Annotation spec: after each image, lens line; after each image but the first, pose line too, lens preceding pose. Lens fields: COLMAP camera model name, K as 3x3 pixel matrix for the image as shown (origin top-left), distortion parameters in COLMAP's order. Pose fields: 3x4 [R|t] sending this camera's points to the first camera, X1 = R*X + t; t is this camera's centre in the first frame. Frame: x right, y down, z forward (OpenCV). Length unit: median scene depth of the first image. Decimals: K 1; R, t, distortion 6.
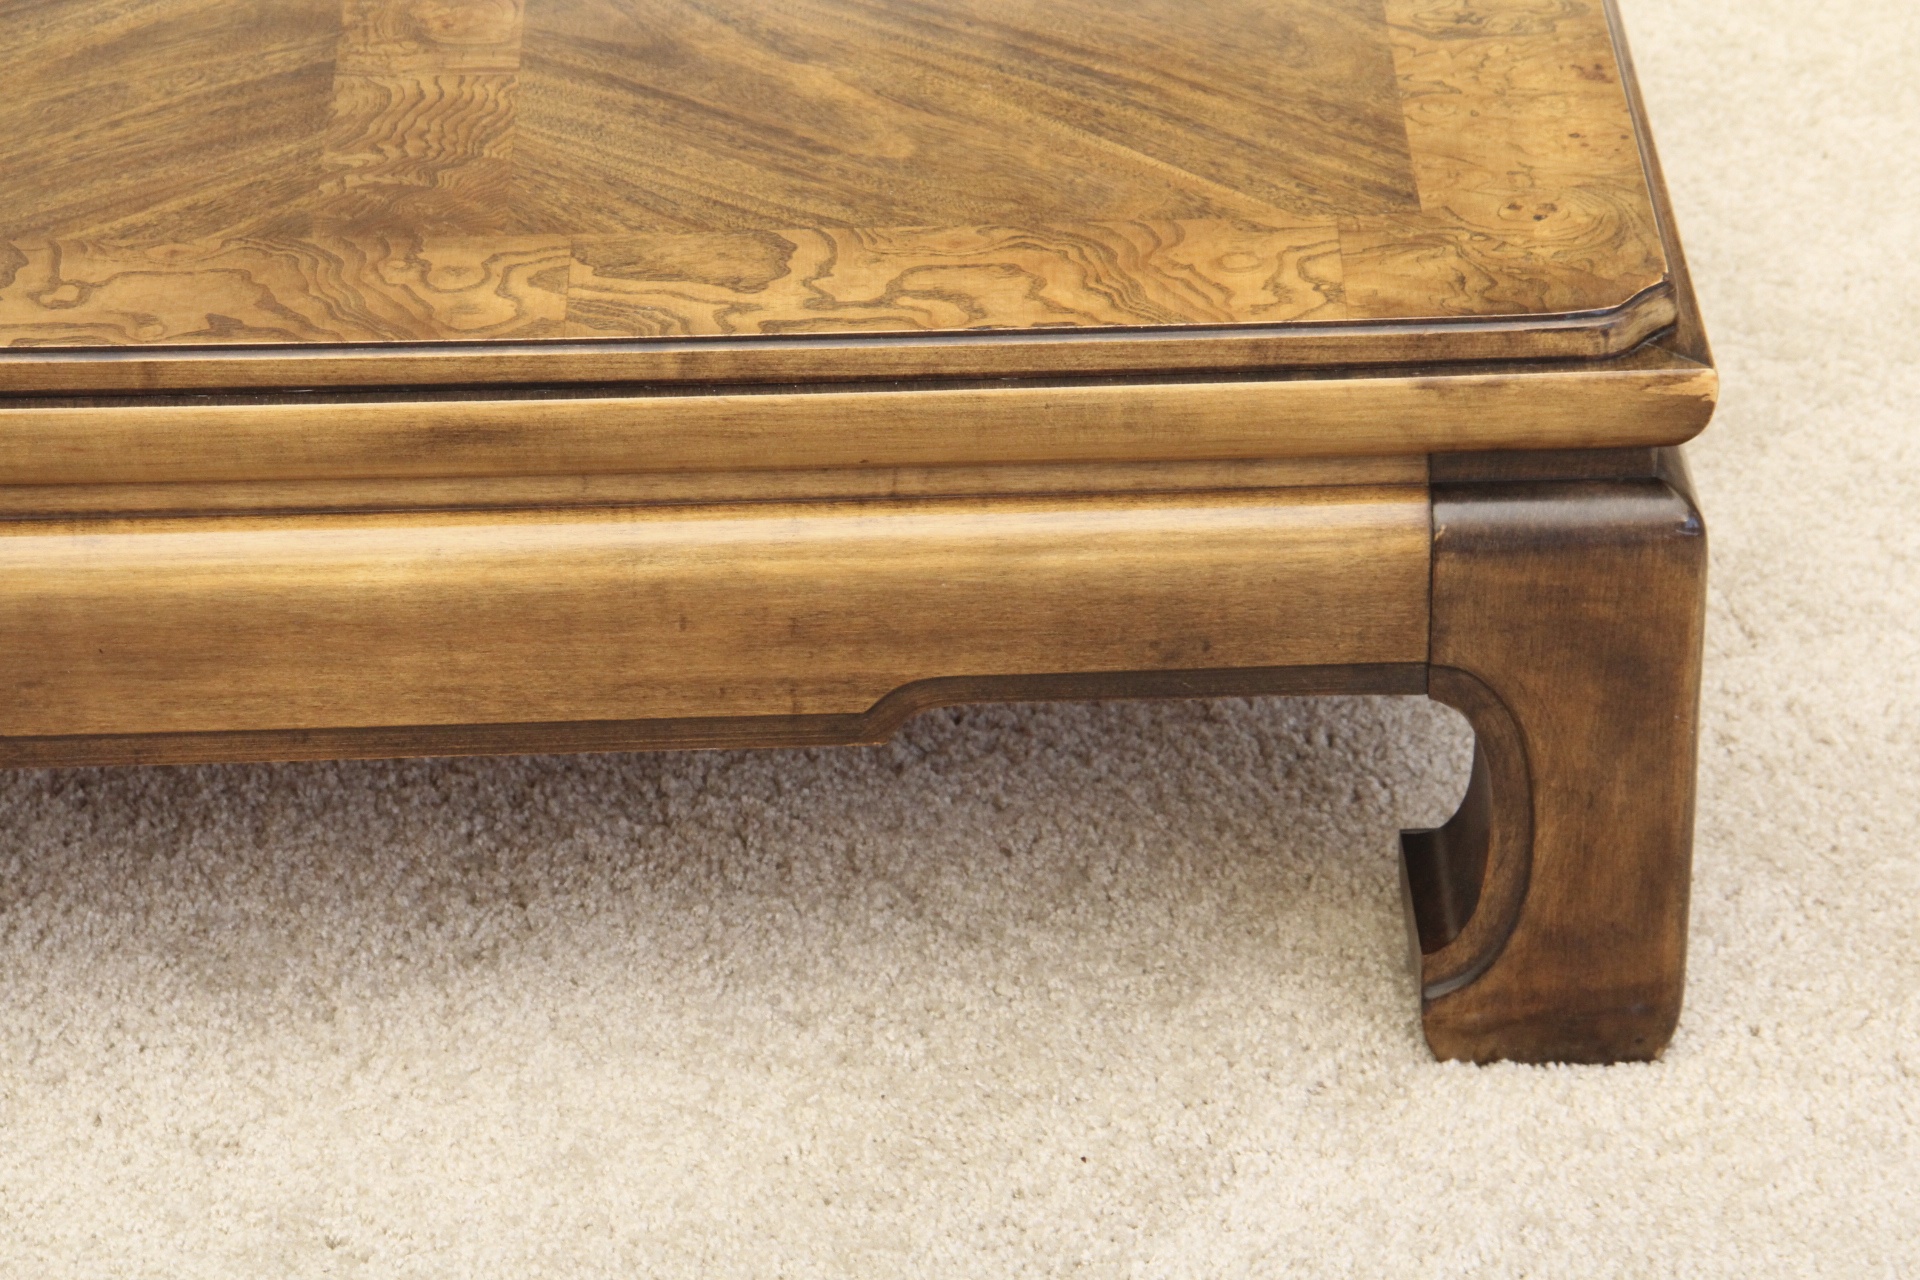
lens RADIAL K [[6577.6, 0, 953.9], [0, 6577.6, 647.7], [0, 0, 1]] dist [0.795391, -1.304366]
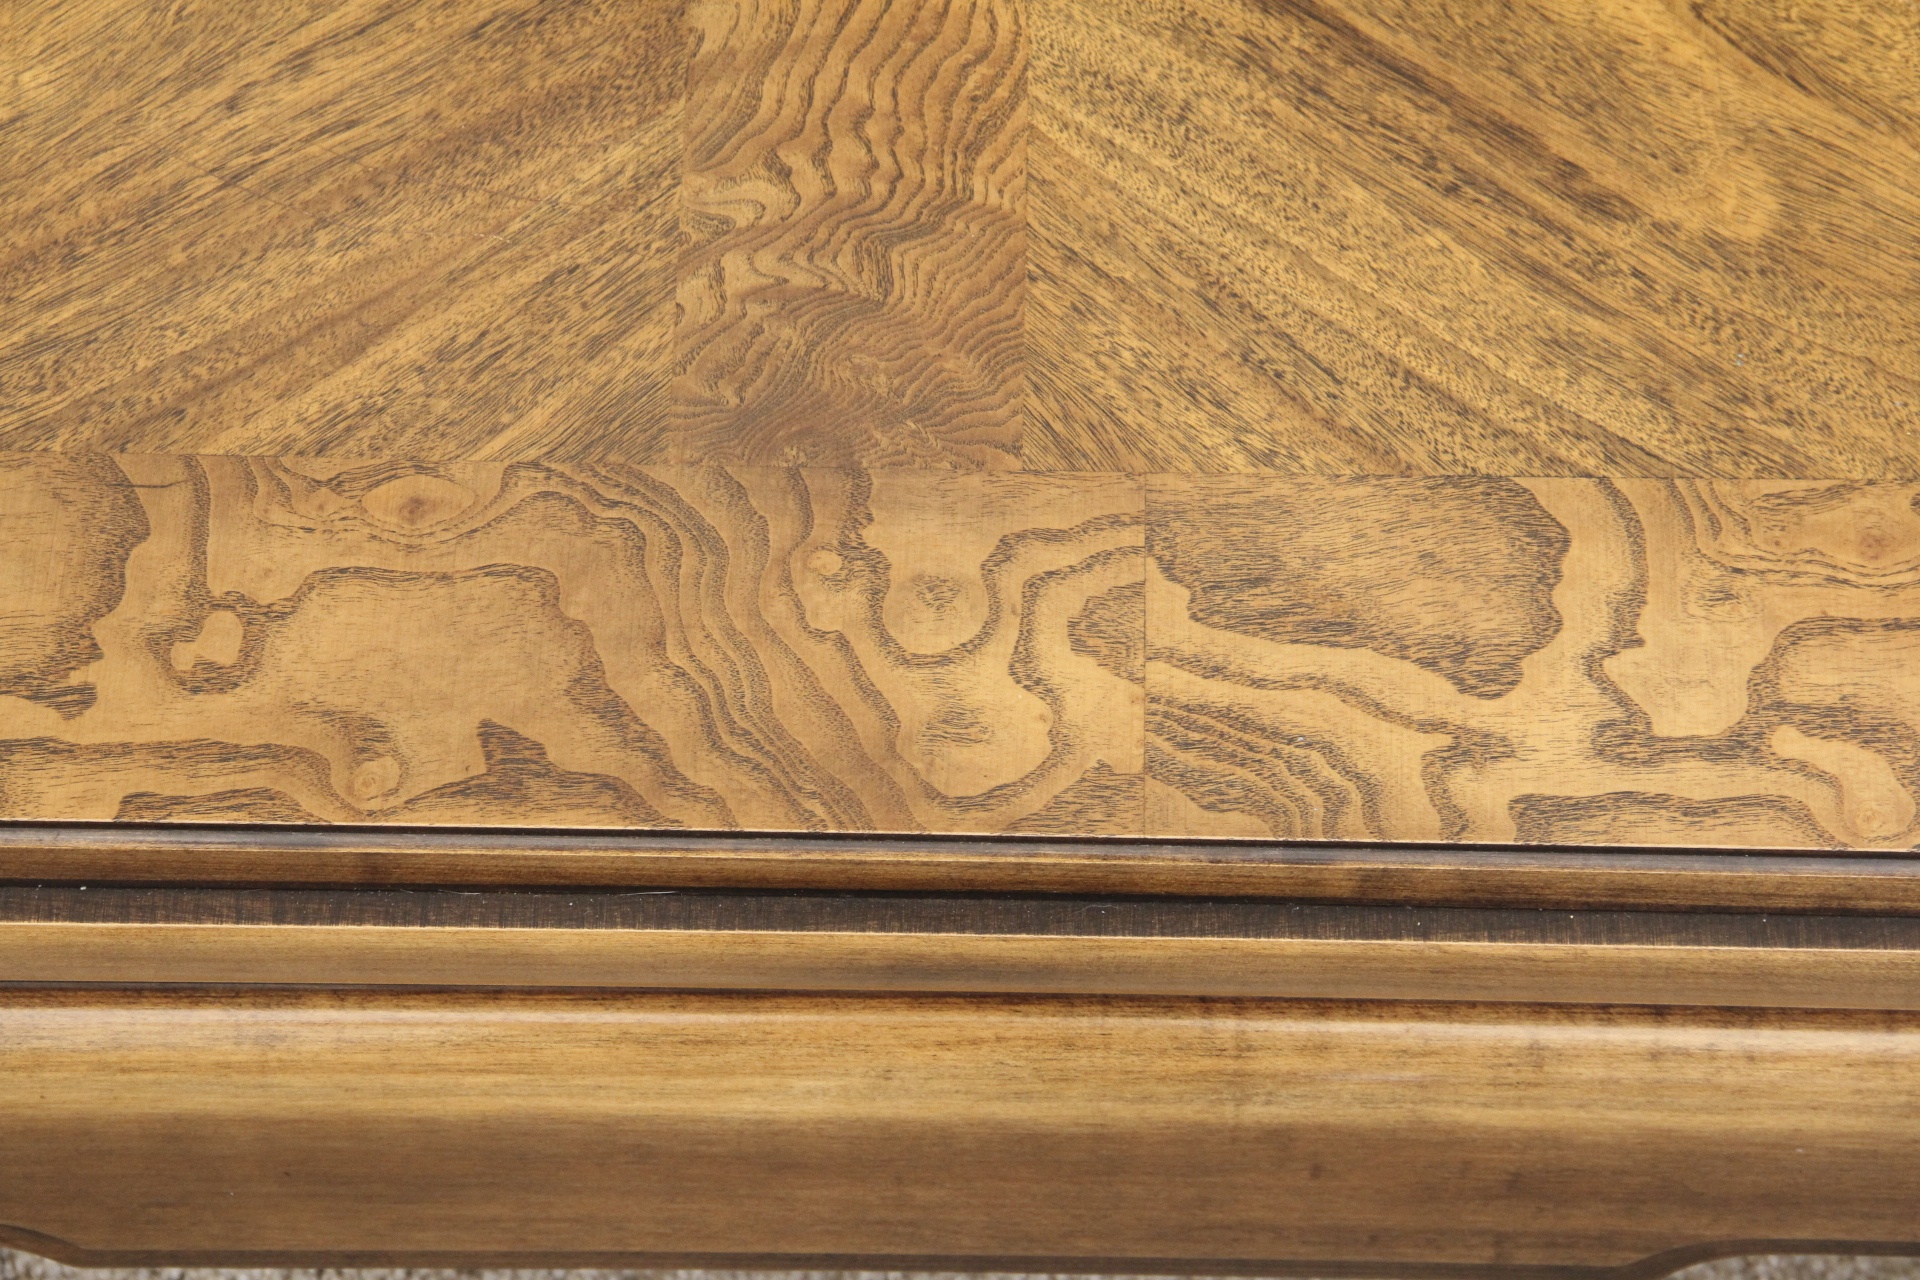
lens RADIAL K [[5959.8, 0, 964.8], [0, 5959.8, 590.4], [0, 0, 1]] dist [0.554466, 0.402264]
pose [[0.999179, 0.040481, -0.001412, -0.070875], [-0.035549, 0.893087, 0.448478, -0.269320], [0.019416, -0.448060, 0.893793, 0.558240]]
